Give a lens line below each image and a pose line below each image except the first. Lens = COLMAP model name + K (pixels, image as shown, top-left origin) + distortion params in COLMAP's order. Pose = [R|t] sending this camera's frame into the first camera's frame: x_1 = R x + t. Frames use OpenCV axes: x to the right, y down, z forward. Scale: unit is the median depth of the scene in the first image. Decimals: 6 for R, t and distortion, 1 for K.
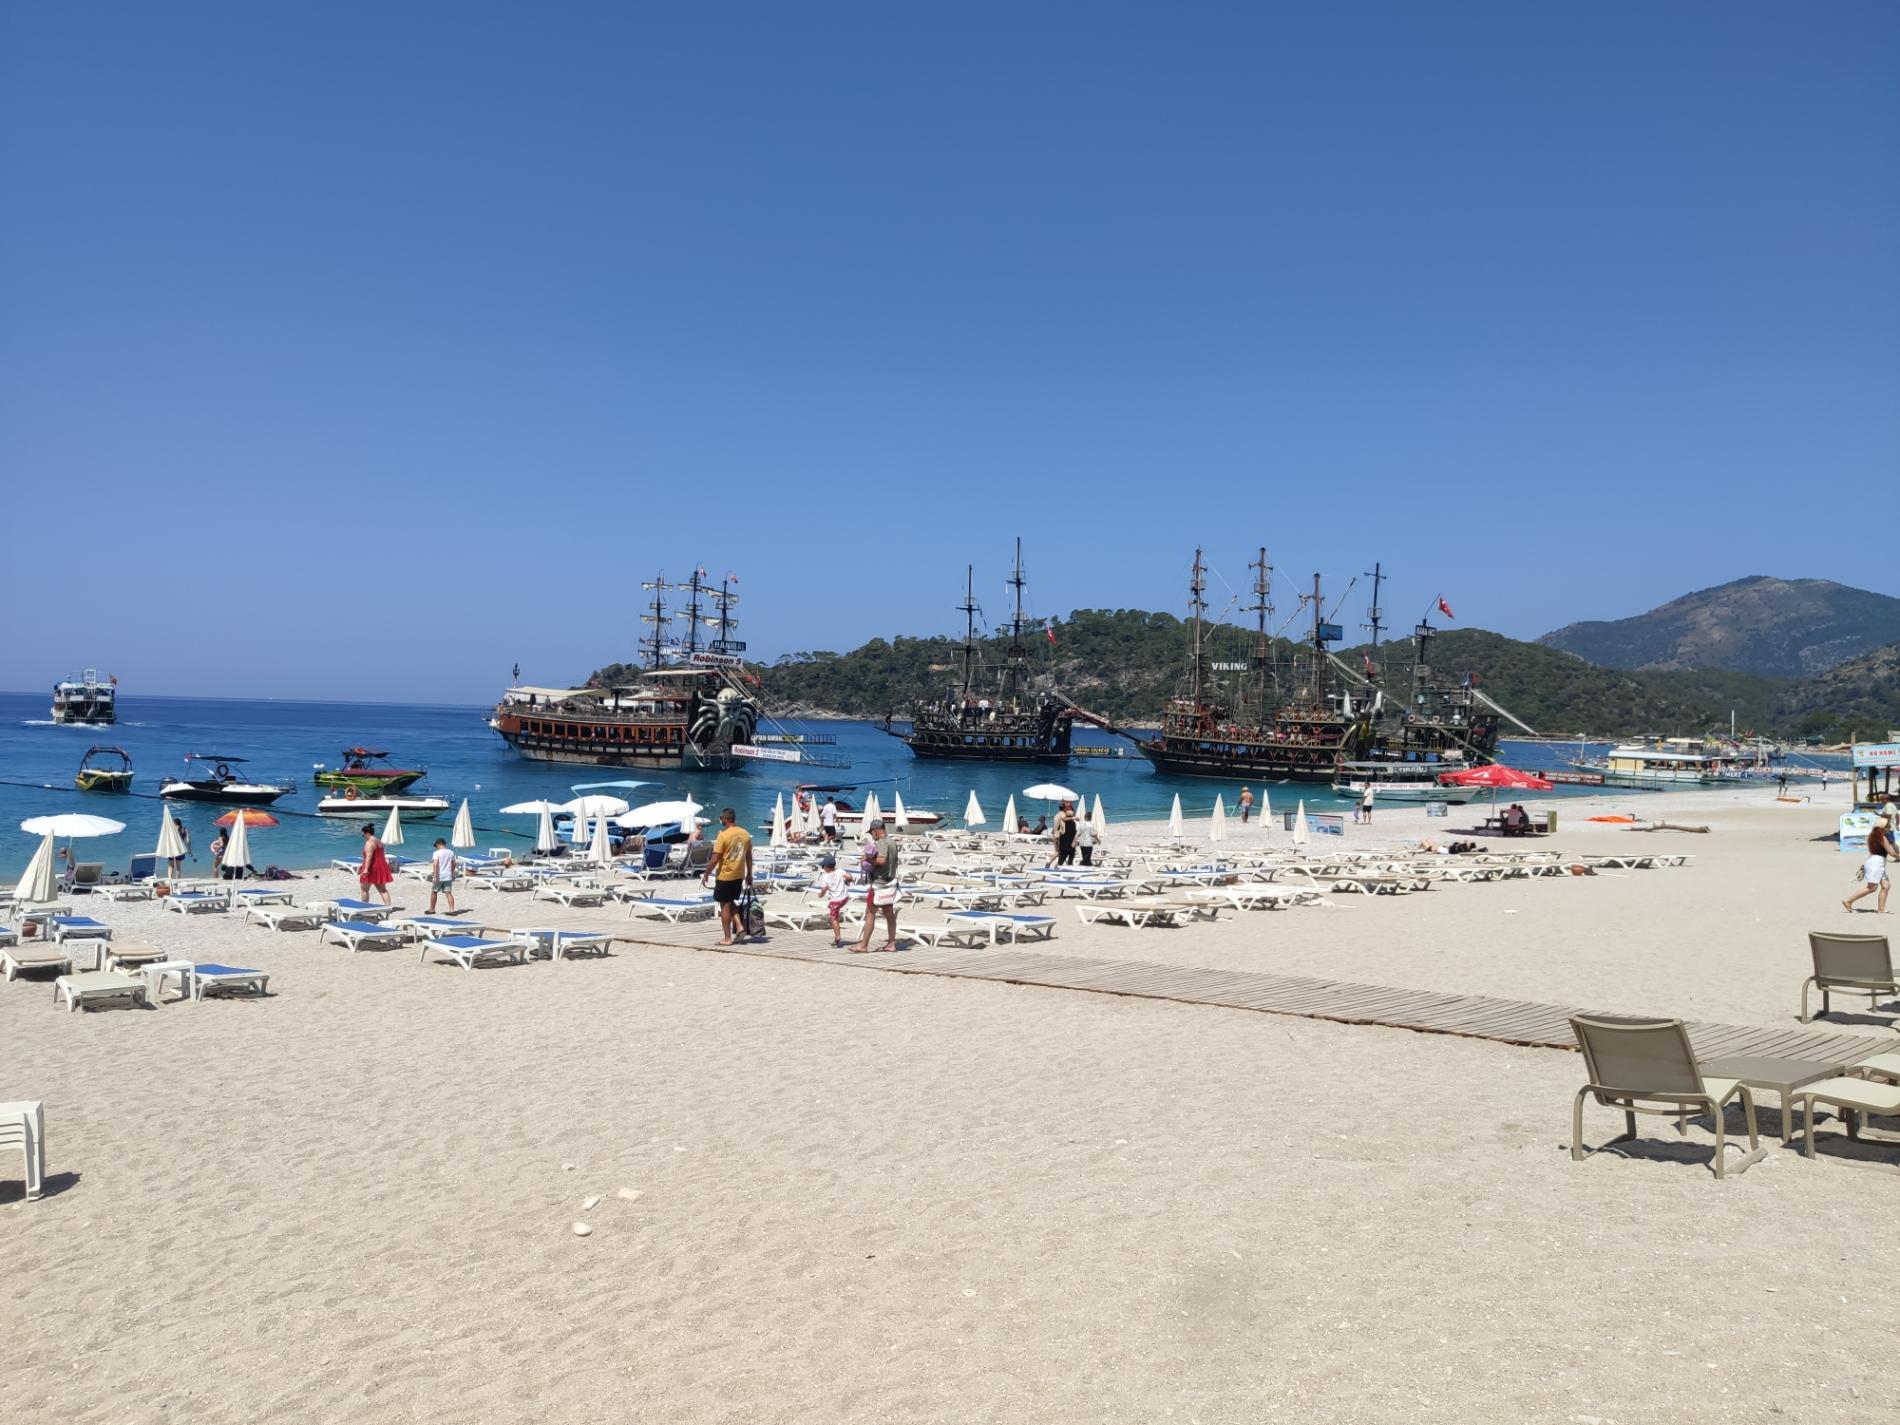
lens RADIAL K [[1374.6, 0, 984.2], [0, 1374.6, 719.0], [0, 0, 1]] dist [-0.010315, -0.020296]
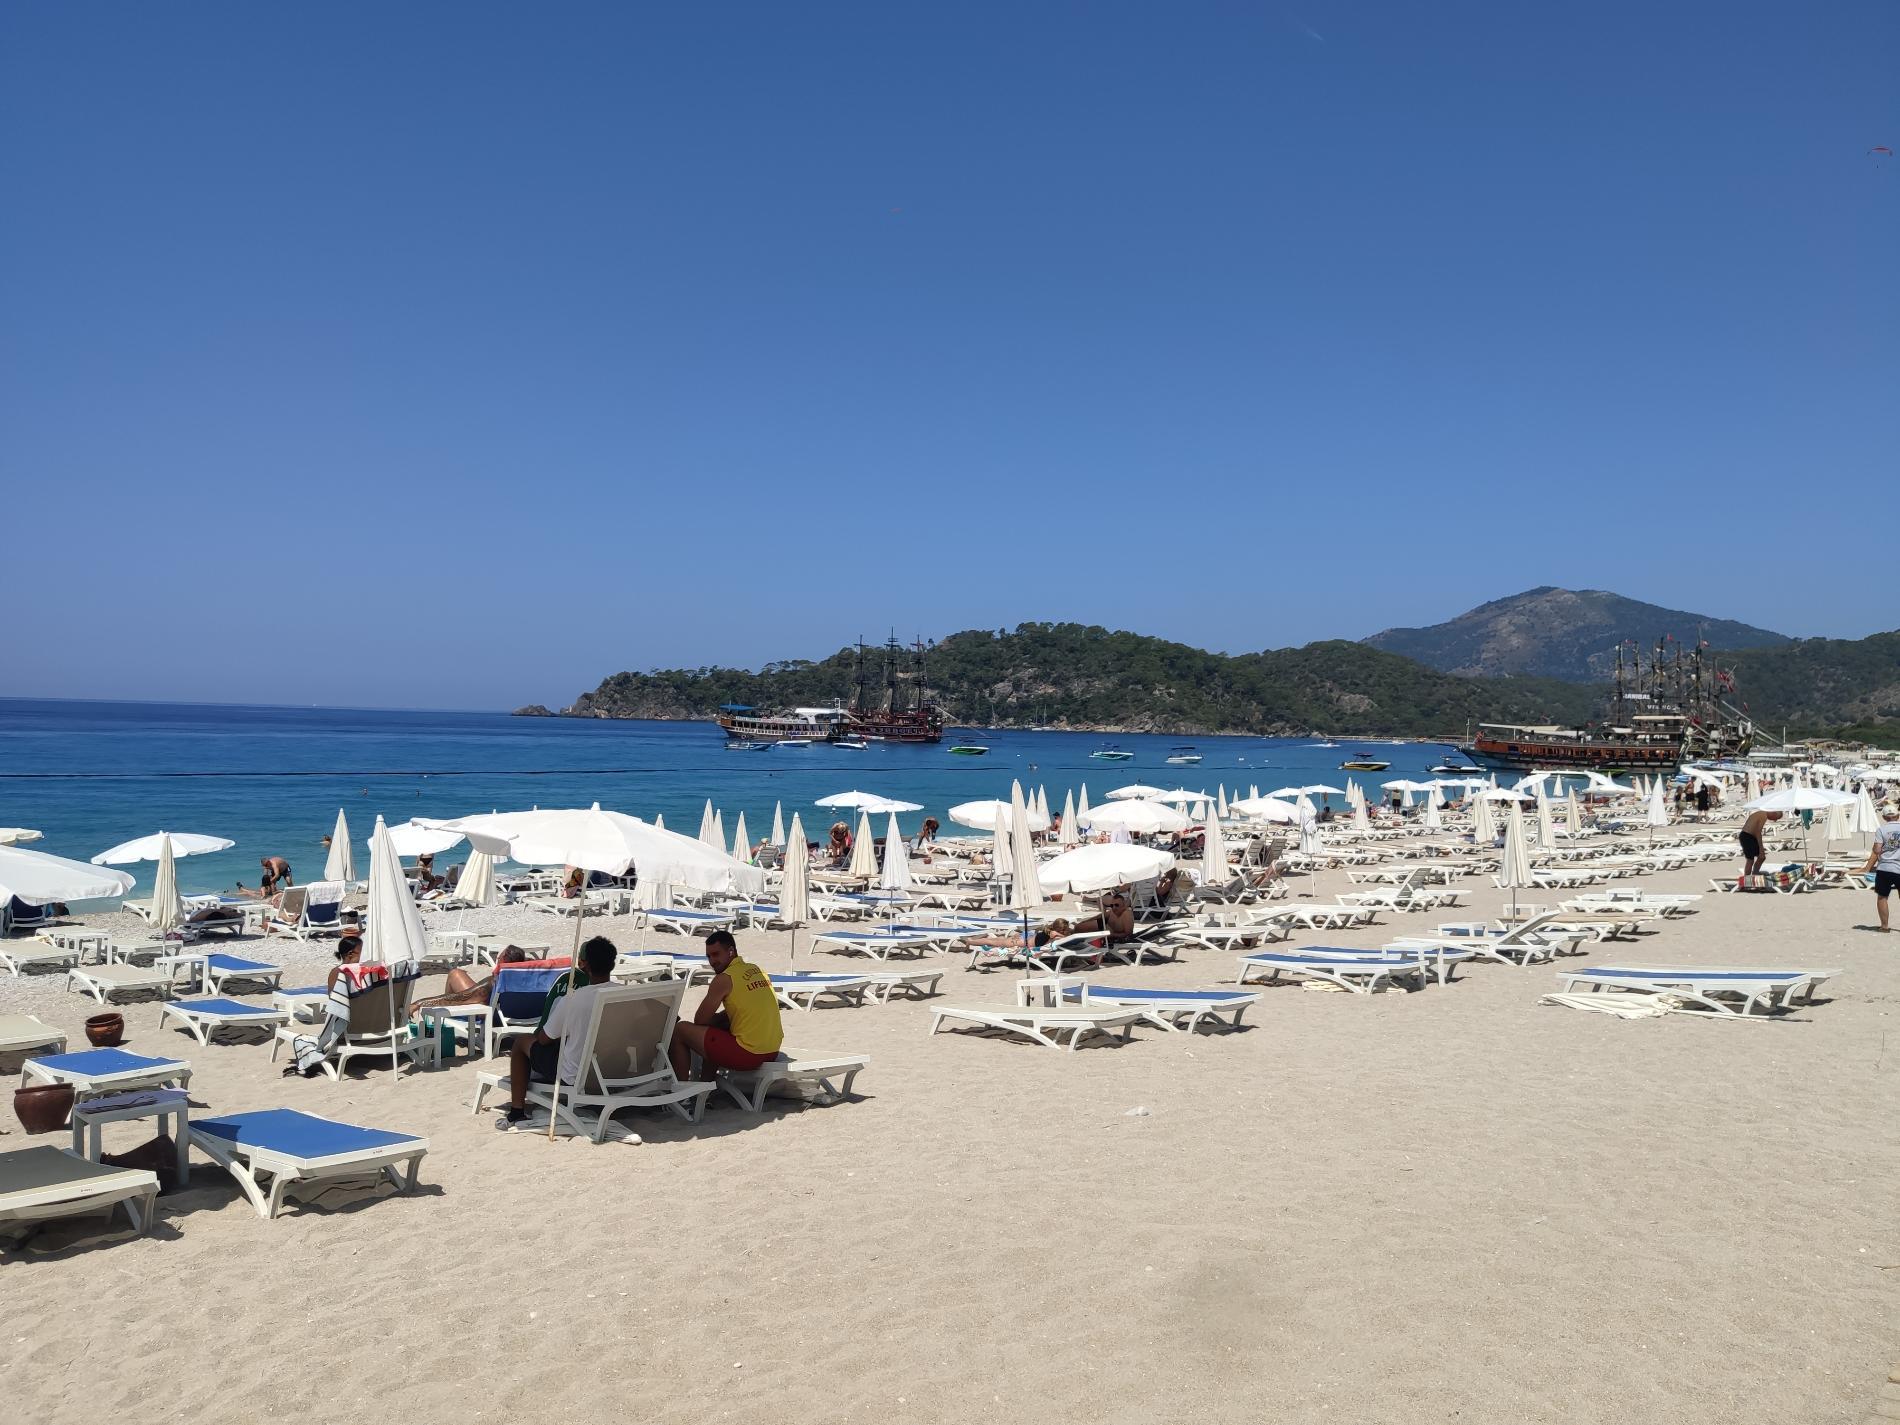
lens RADIAL K [[1374.6, 0, 970.0], [0, 1374.6, 751.1], [0, 0, 1]] dist [-0.010315, -0.020296]
pose [[0.991600, -0.003086, 0.129305, -0.117223], [-0.000032, 0.999709, 0.024107, -0.003205], [-0.129342, -0.023909, 0.991312, -0.093448]]
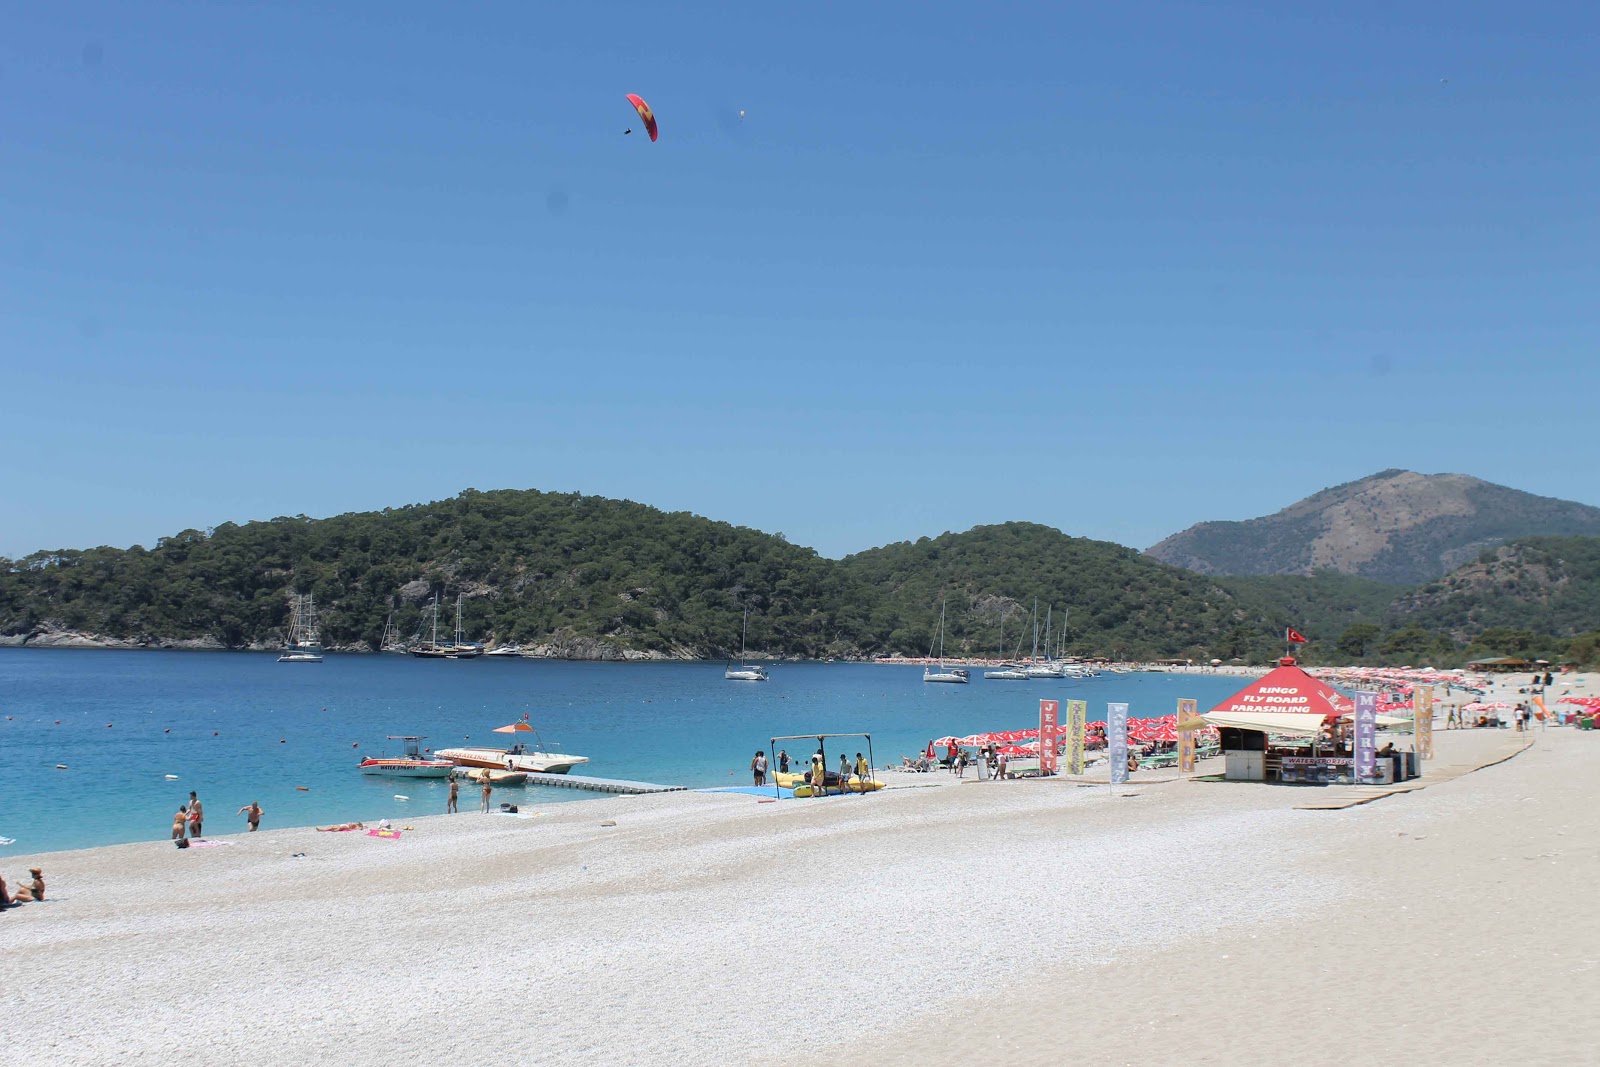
lens RADIAL K [[1667.0, 0, 867.1], [0, 1667.0, 559.0], [0, 0, 1]] dist [-0.087243, 0.000000]
pose [[0.981659, -0.000845, 0.190642, 0.102790], [0.010169, 0.998799, -0.047936, 0.000368], [-0.190372, 0.048996, 0.980489, 0.093002]]
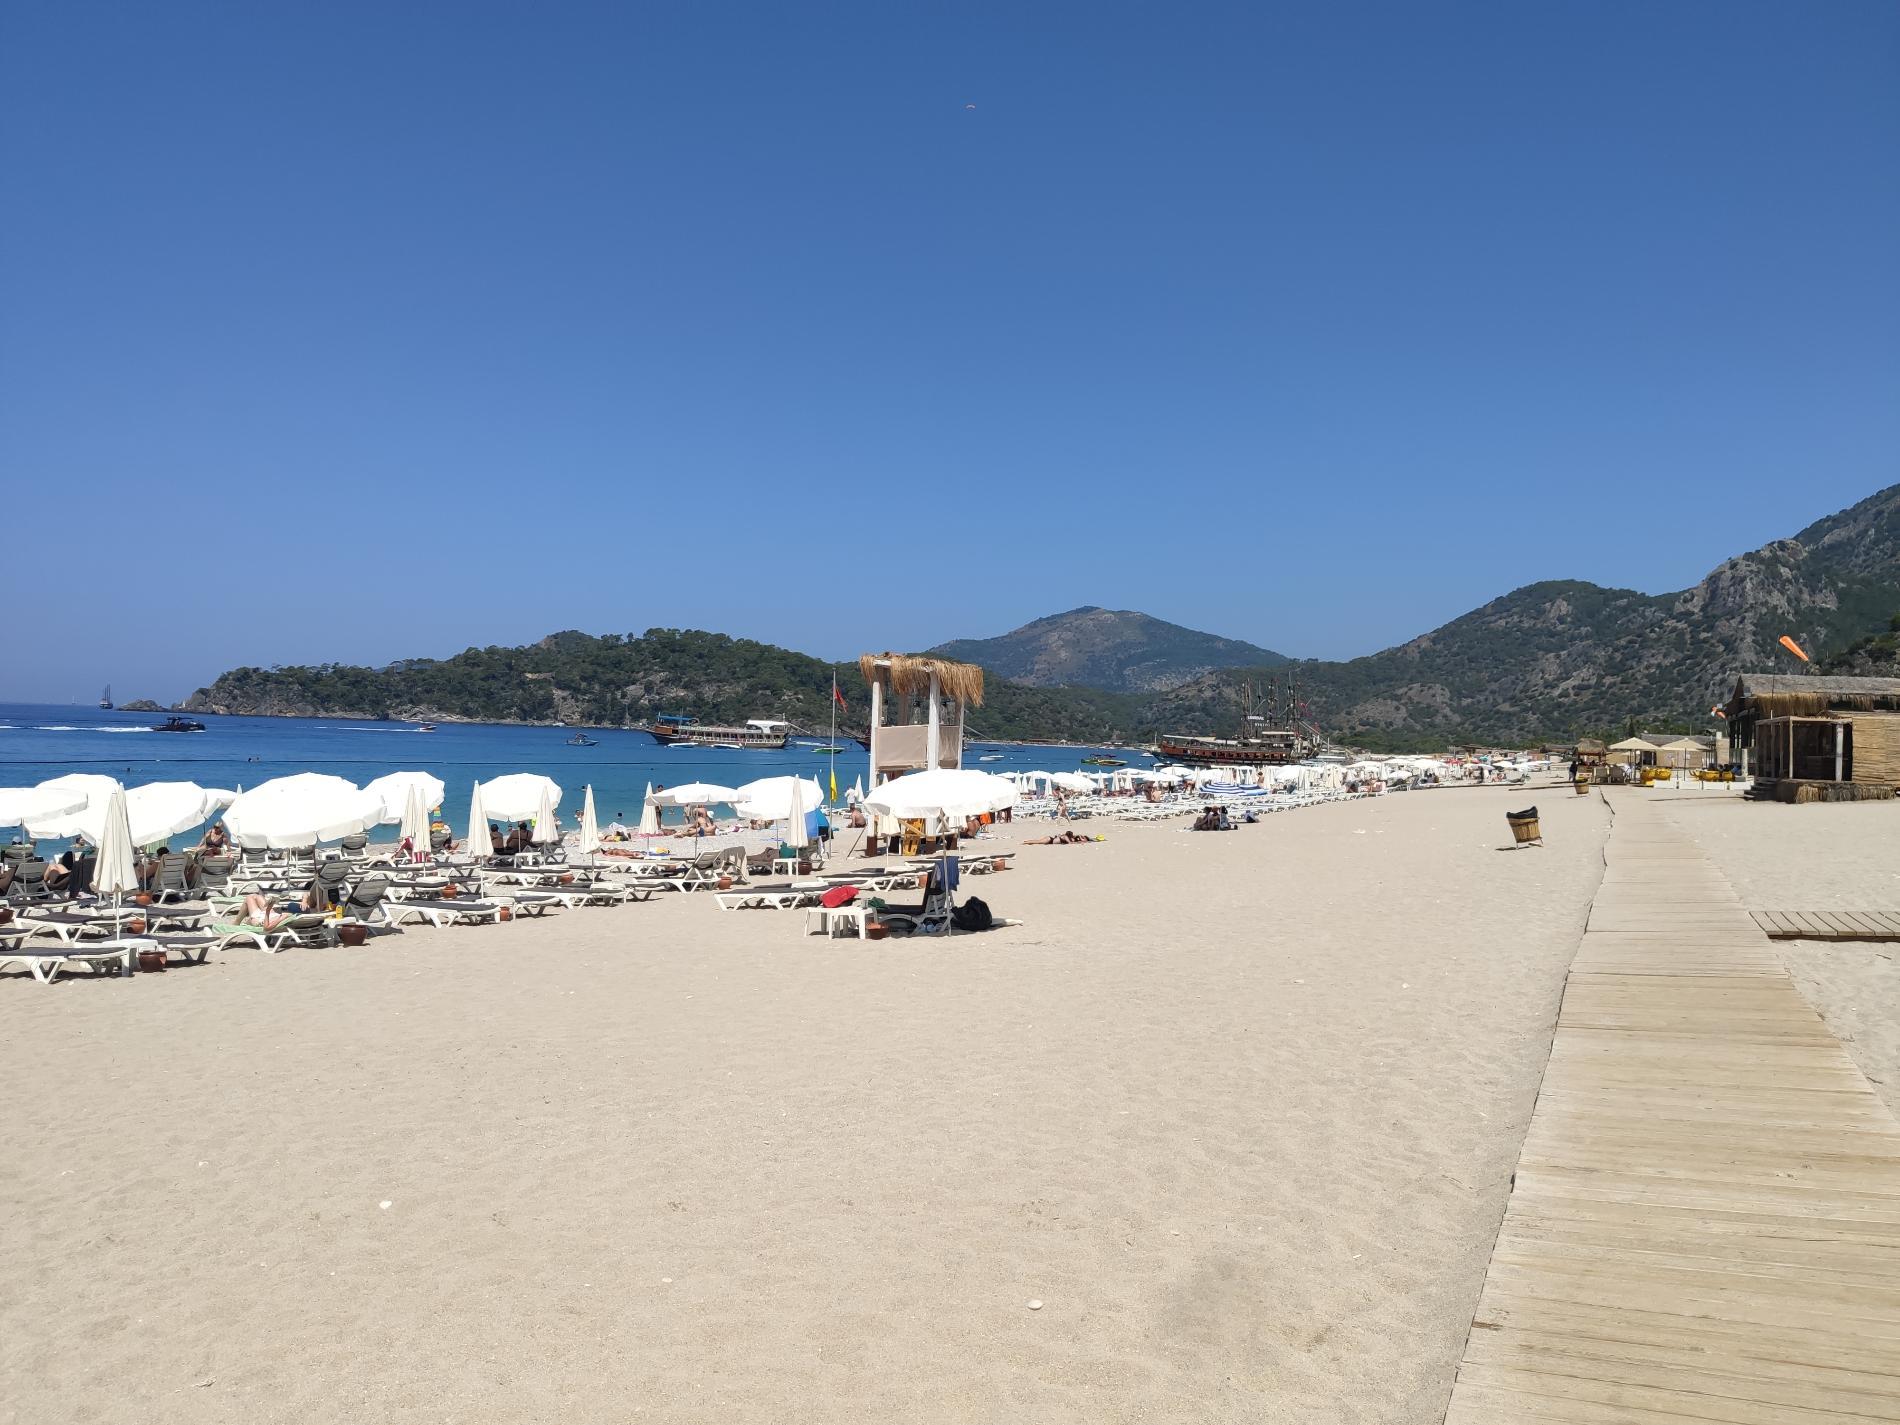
lens RADIAL K [[1374.6, 0, 961.6], [0, 1374.6, 705.0], [0, 0, 1]] dist [-0.010315, -0.020296]
pose [[0.903784, 0.017675, 0.427623, -0.187737], [-0.013740, 0.999830, -0.012287, -0.004717], [-0.427767, 0.005230, 0.903874, -0.155666]]
